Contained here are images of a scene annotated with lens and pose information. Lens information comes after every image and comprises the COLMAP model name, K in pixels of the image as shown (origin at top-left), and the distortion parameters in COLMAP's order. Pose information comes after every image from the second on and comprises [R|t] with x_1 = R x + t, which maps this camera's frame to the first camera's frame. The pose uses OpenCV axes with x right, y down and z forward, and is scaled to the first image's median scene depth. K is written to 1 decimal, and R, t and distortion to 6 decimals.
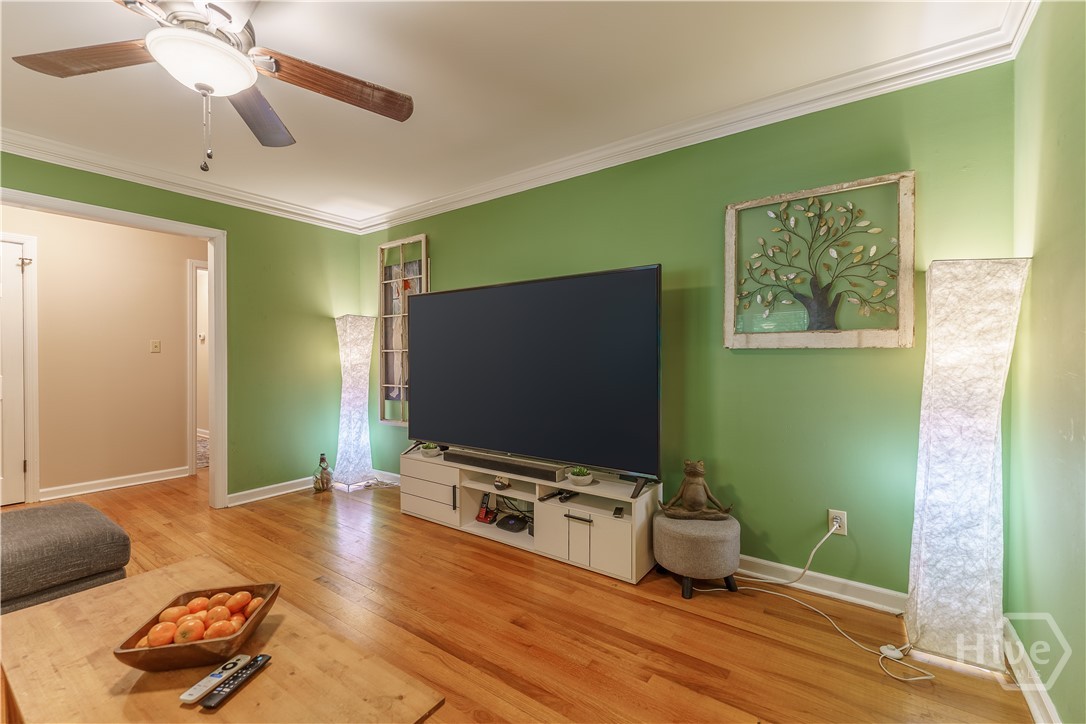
lens RADIAL K [[443.0, 0, 542.5], [0, 443.0, 359.4], [0, 0, 1]] dist [-0.000621, -0.000226]
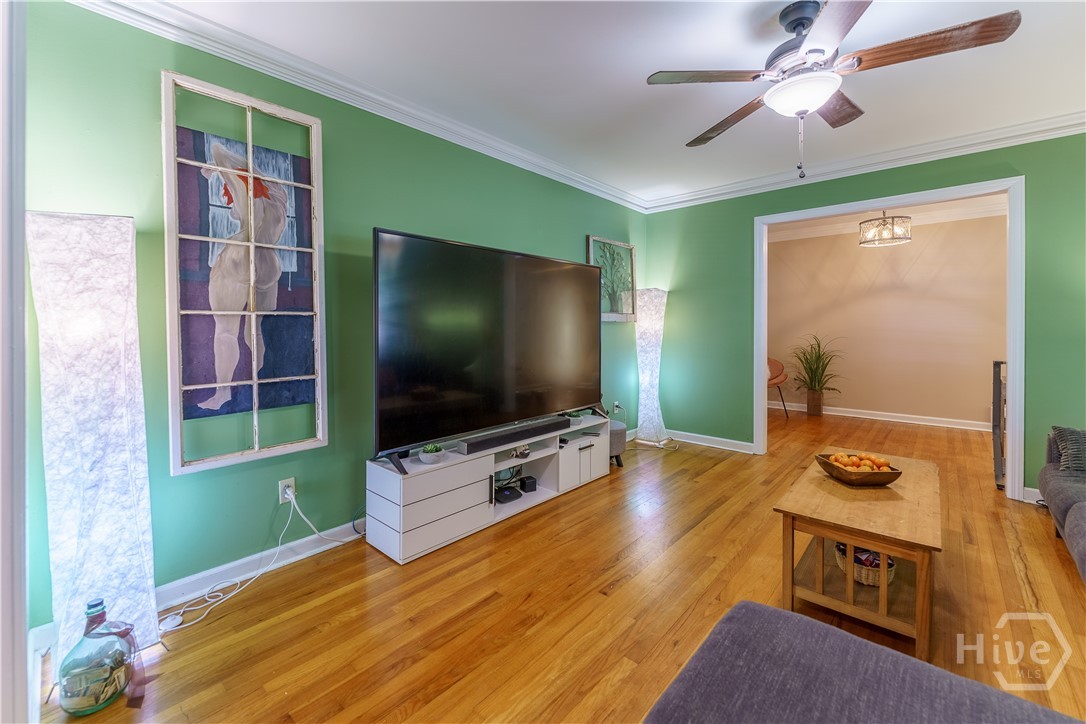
lens RADIAL K [[460.3, 0, 542.9], [0, 460.3, 331.4], [0, 0, 1]] dist [0.001760, -0.000294]
pose [[0.114593, -0.006900, 0.993389, -0.837907], [0.011204, 0.999921, 0.005653, 0.002006], [-0.993349, 0.010482, 0.114662, 0.621735]]
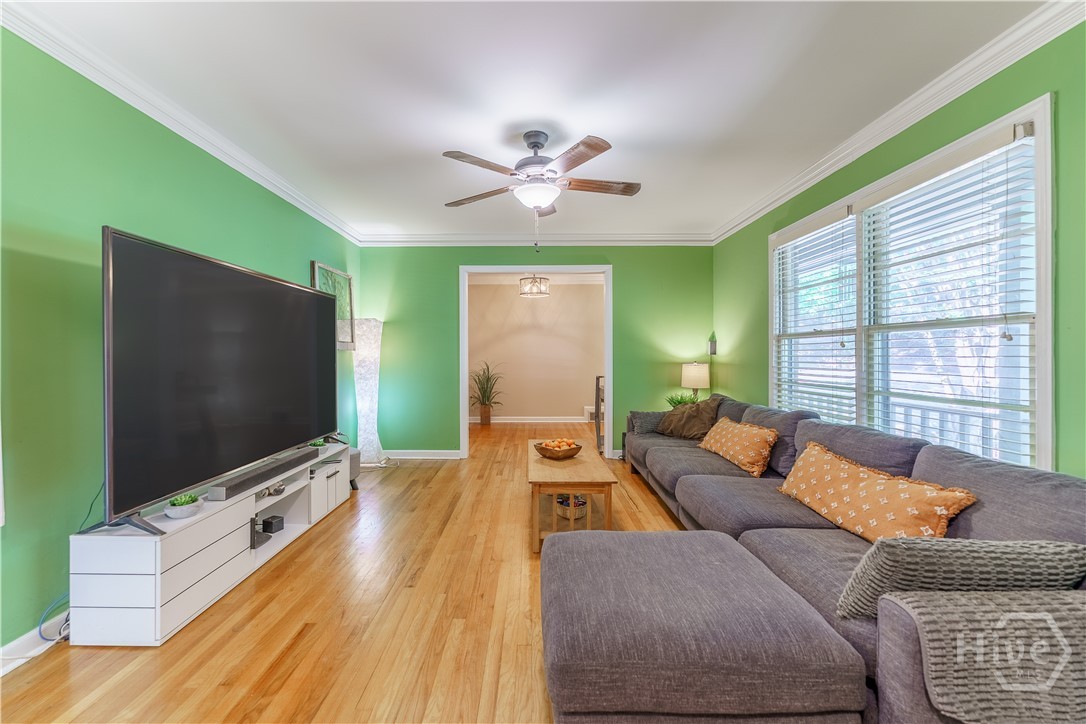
lens RADIAL K [[443.0, 0, 542.5], [0, 443.0, 359.4], [0, 0, 1]] dist [-0.000621, -0.000226]
pose [[-0.582528, -0.003852, 0.812802, -0.882167], [0.011761, 0.999844, 0.013167, 0.001502], [-0.812726, 0.017230, -0.582392, 0.808491]]
